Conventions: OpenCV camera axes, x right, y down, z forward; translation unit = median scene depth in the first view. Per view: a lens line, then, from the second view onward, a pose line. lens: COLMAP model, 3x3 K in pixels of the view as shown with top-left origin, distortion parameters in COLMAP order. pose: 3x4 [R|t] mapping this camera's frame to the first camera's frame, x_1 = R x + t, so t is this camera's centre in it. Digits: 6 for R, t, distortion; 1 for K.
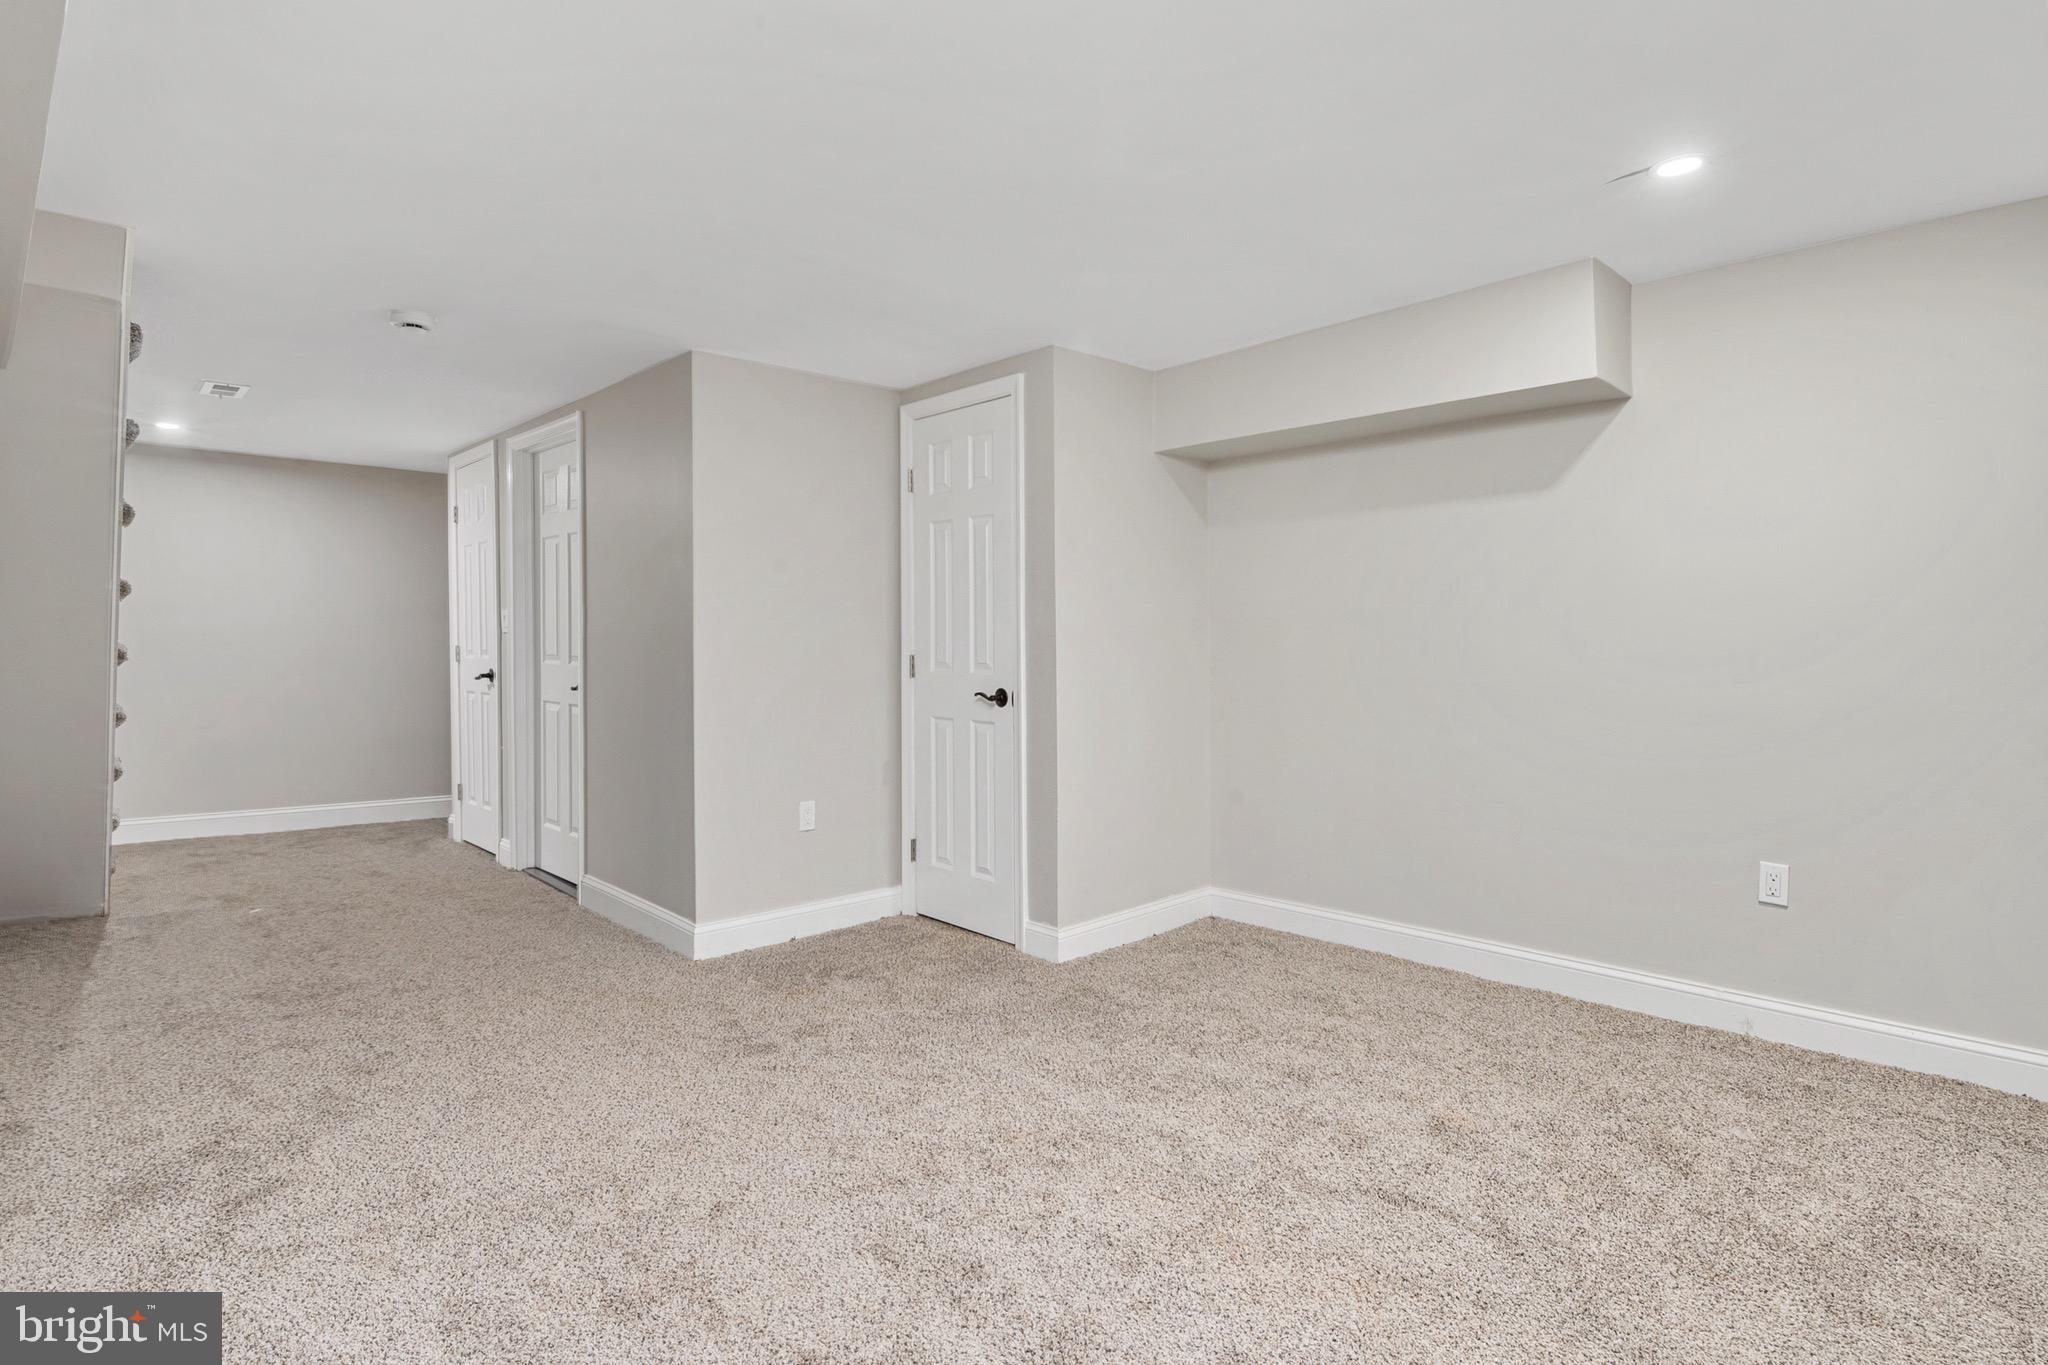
lens RADIAL K [[1020.0, 0, 1024.5], [0, 1020.0, 669.8], [0, 0, 1]] dist [0.000226, -0.004211]
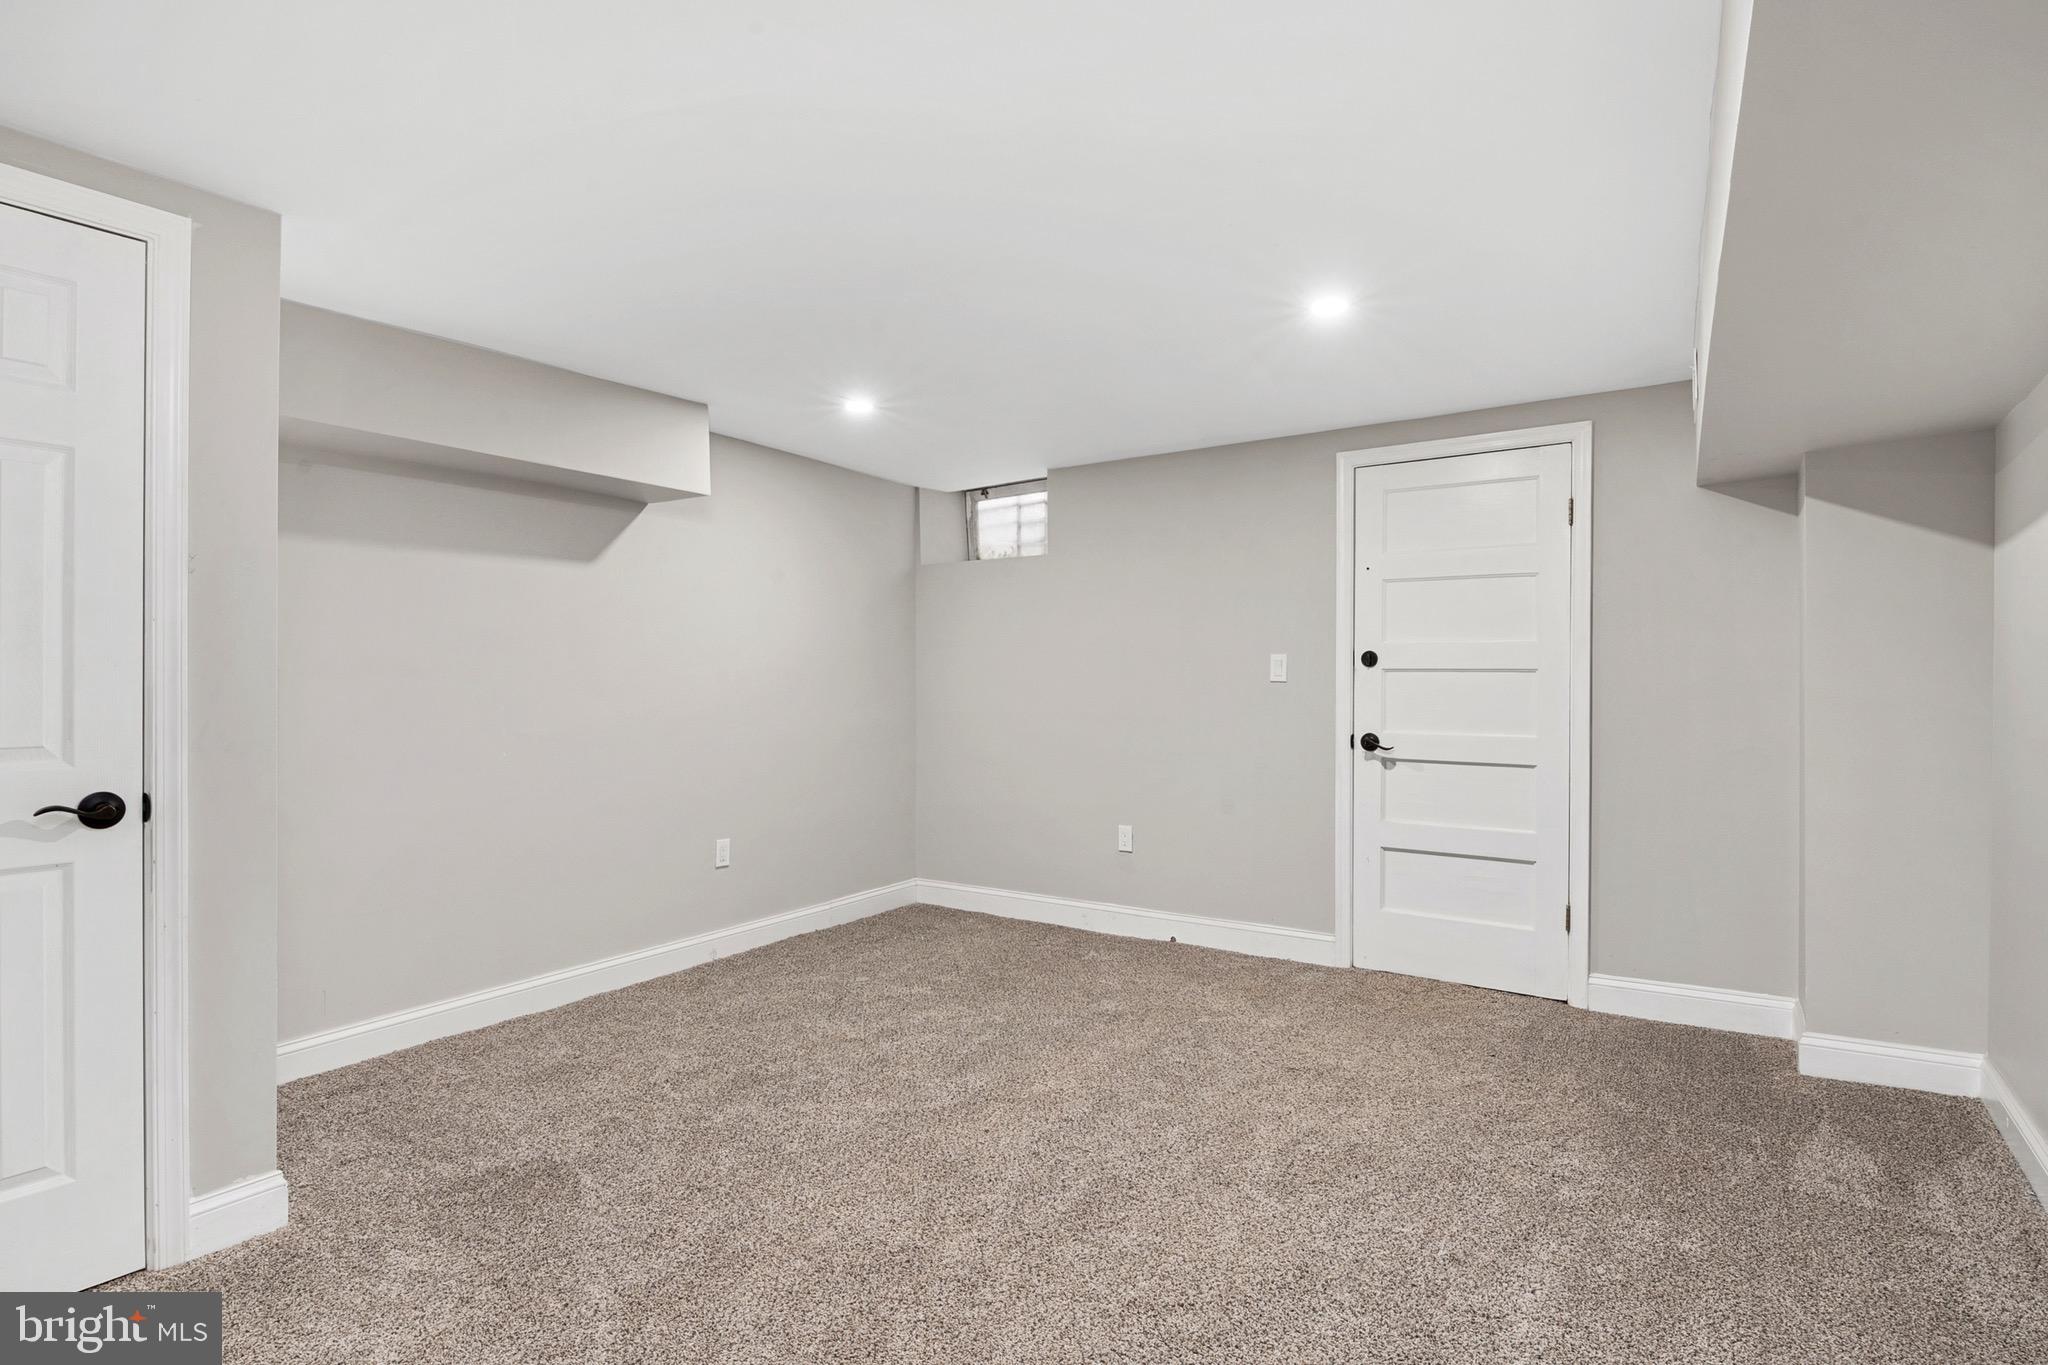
lens RADIAL K [[1020.0, 0, 1024.5], [0, 1020.0, 684.6], [0, 0, 1]] dist [0.000226, -0.004211]
pose [[-0.208108, 0.001291, 0.978105, -0.724561], [0.031578, 0.999487, 0.005399, -0.028209], [-0.977596, 0.032010, -0.208042, 0.754326]]
